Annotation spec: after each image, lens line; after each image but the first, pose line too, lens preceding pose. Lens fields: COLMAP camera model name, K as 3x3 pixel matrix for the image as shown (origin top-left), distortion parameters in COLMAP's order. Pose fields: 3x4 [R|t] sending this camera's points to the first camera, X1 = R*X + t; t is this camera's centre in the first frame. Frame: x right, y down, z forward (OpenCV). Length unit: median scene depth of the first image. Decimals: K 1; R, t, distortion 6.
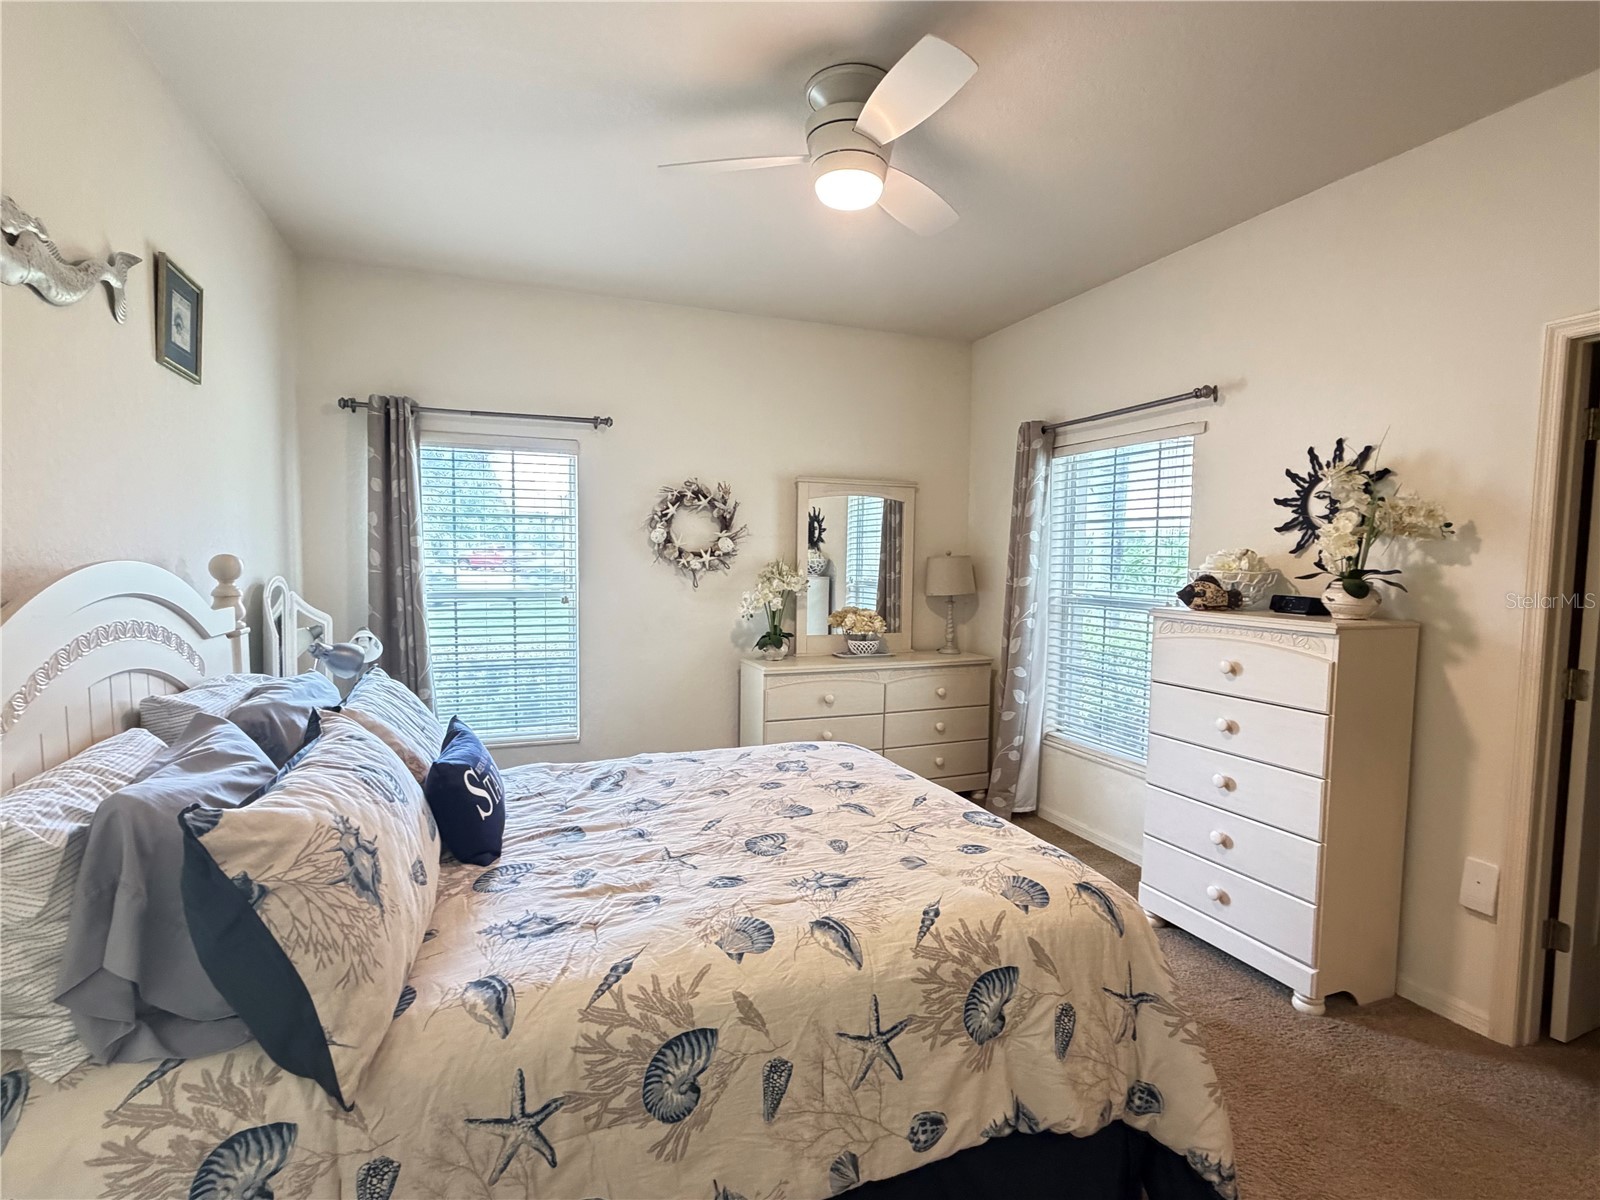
lens RADIAL K [[788.9, 0, 791.7], [0, 788.9, 598.4], [0, 0, 1]] dist [-0.000475, 0.001332]
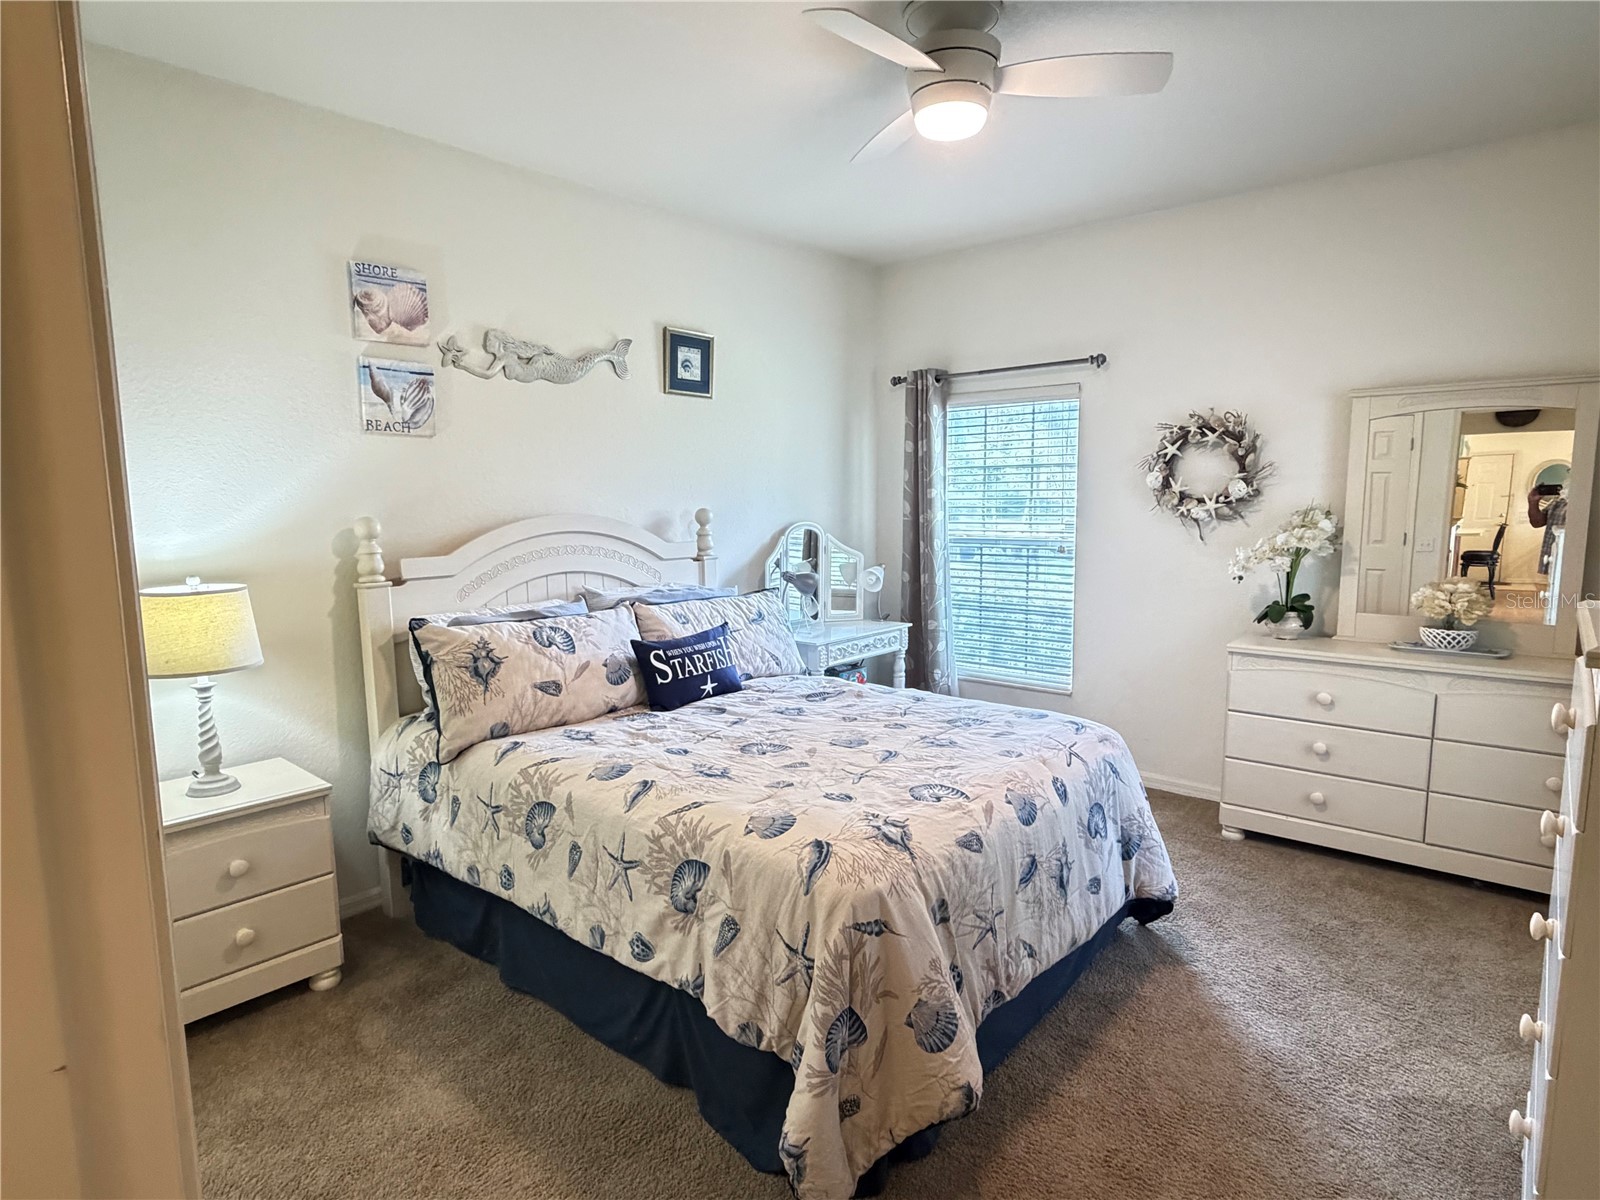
lens RADIAL K [[893.3, 0, 800.0], [0, 893.3, 603.4], [0, 0, 1]] dist [0.014394, 0.000231]
pose [[0.472520, 0.091115, -0.876598, 1.120206], [-0.035113, 0.995798, 0.084577, -0.028146], [0.880620, -0.009184, 0.473734, 0.376741]]
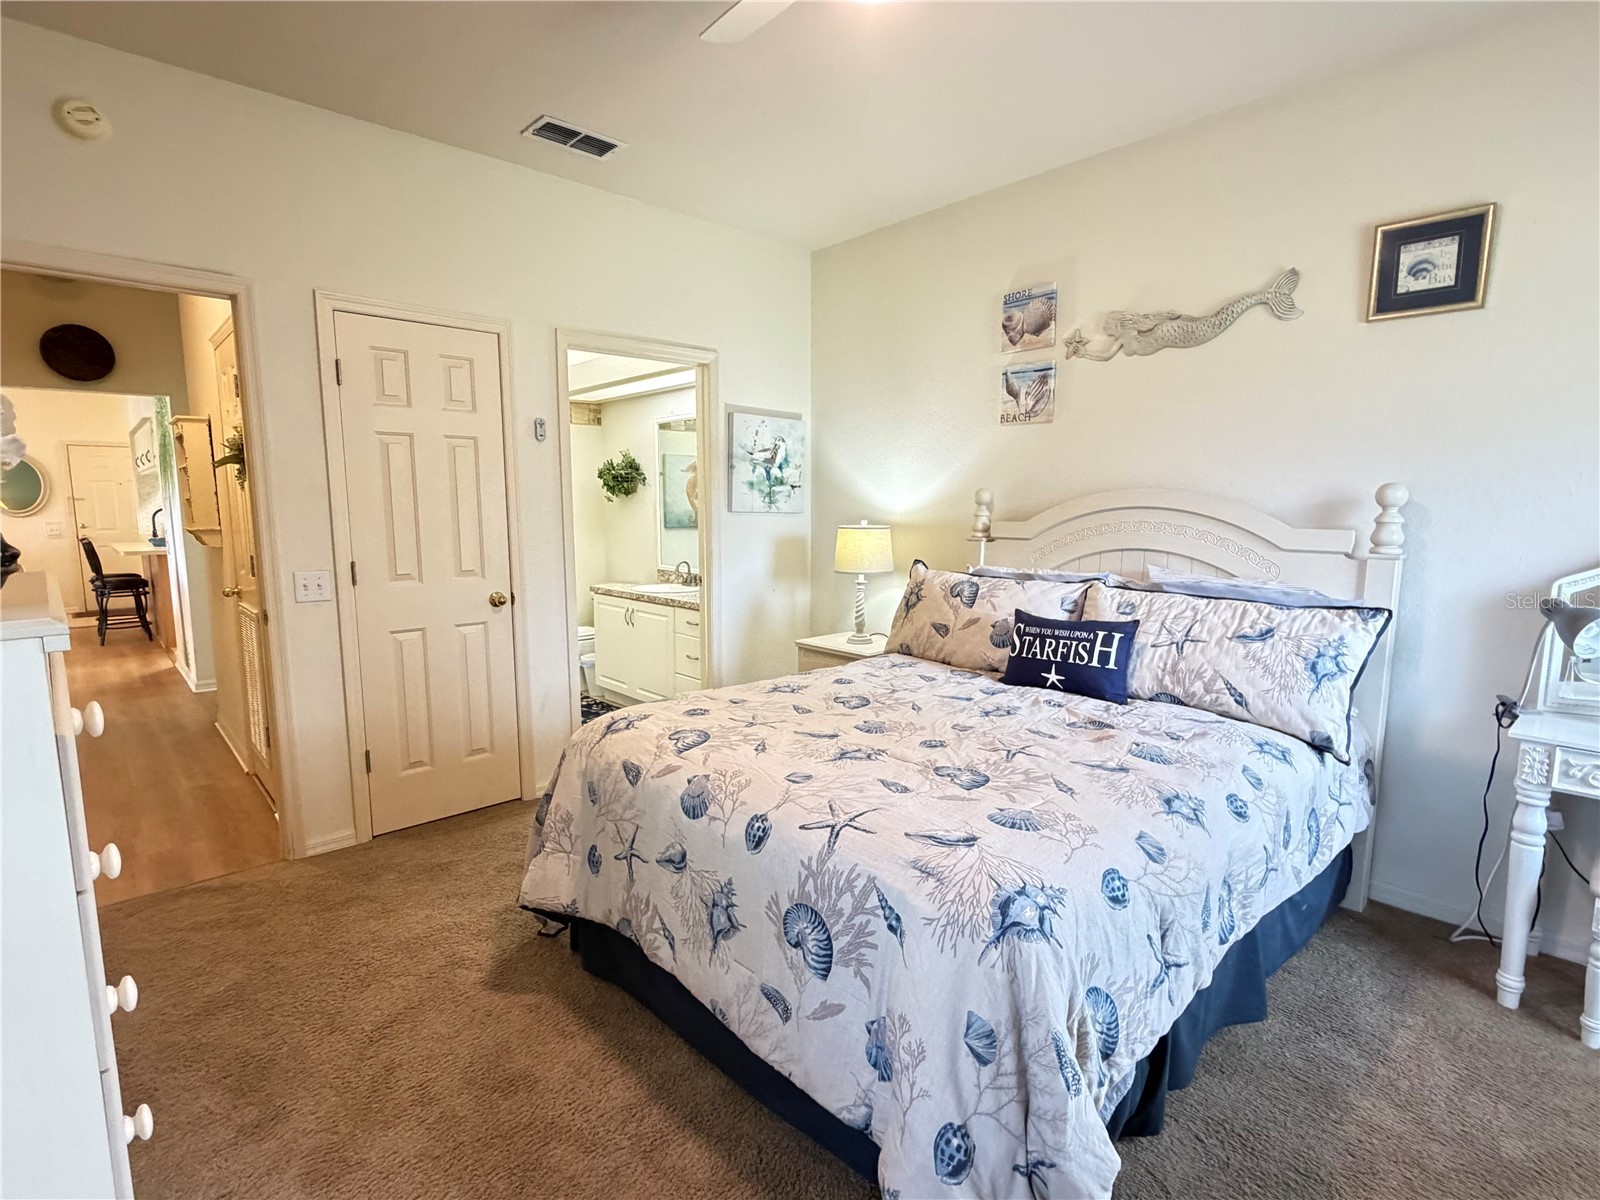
lens RADIAL K [[788.9, 0, 797.7], [0, 788.9, 610.9], [0, 0, 1]] dist [-0.000475, 0.001332]
pose [[-0.926975, 0.037135, -0.373281, 0.499099], [-0.036002, 0.981688, 0.187065, -0.067351], [0.373392, 0.186843, -0.908663, 1.994006]]
